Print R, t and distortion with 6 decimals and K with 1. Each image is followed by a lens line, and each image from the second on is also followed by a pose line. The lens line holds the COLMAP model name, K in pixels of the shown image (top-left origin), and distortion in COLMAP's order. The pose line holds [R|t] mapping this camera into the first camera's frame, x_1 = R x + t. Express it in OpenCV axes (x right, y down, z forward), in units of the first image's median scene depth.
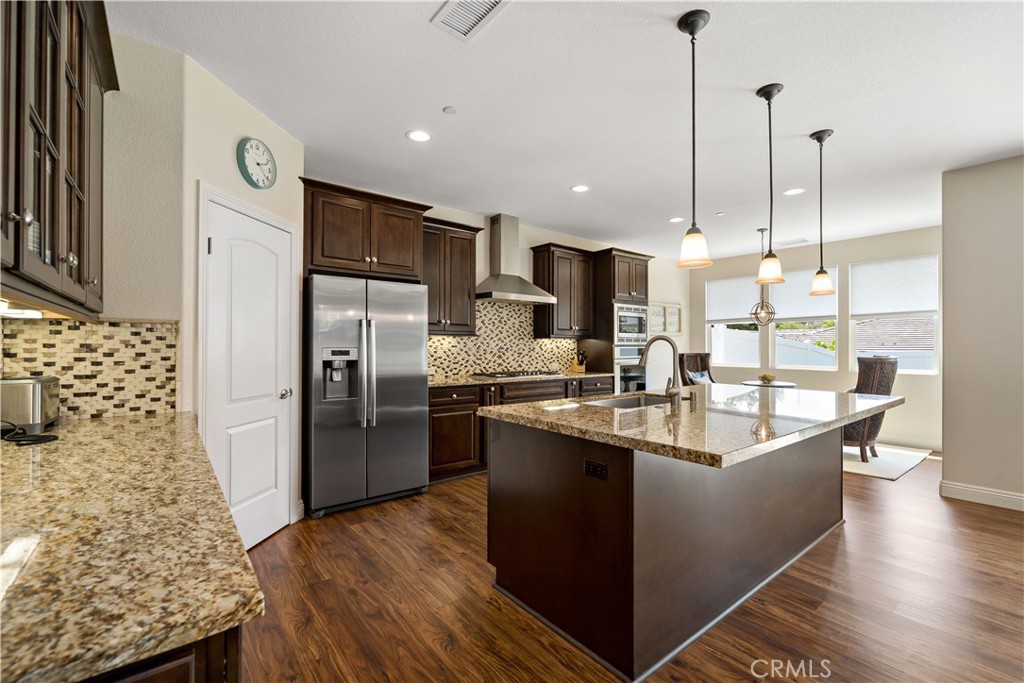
lens RADIAL K [[429.7, 0, 509.1], [0, 429.7, 341.9], [0, 0, 1]] dist [0.002268, 0.000077]
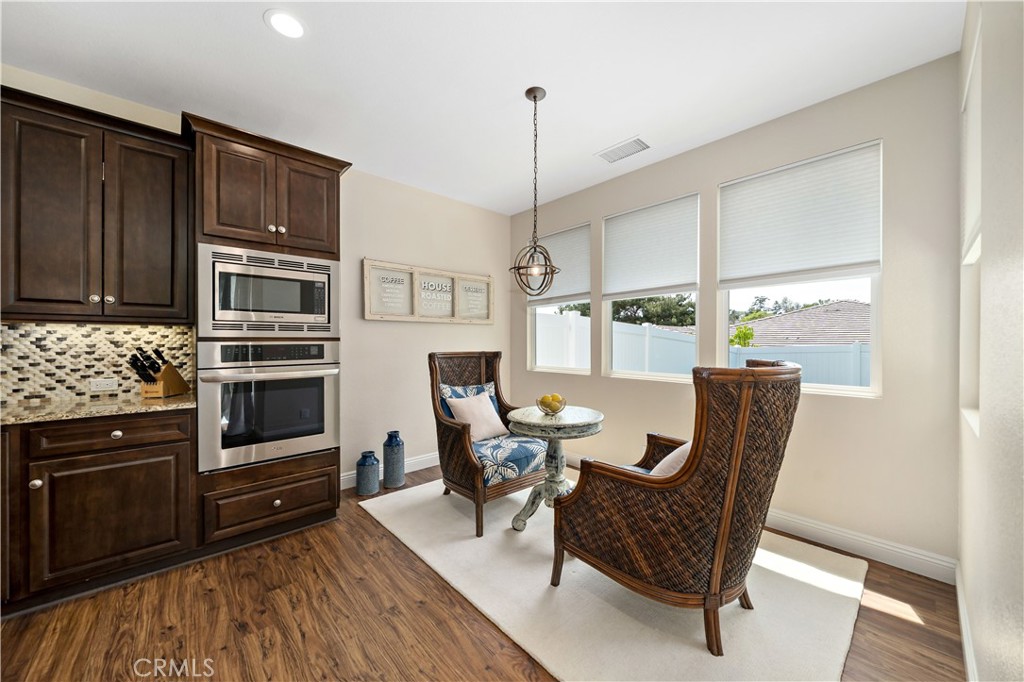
lens RADIAL K [[376.0, 0, 507.1], [0, 376.0, 344.2], [0, 0, 1]] dist [-0.004781, 0.000227]
pose [[0.997534, -0.006074, 0.069915, 0.585009], [0.004839, 0.999829, 0.017821, 0.009529], [-0.070012, -0.017438, 0.997394, 0.649407]]
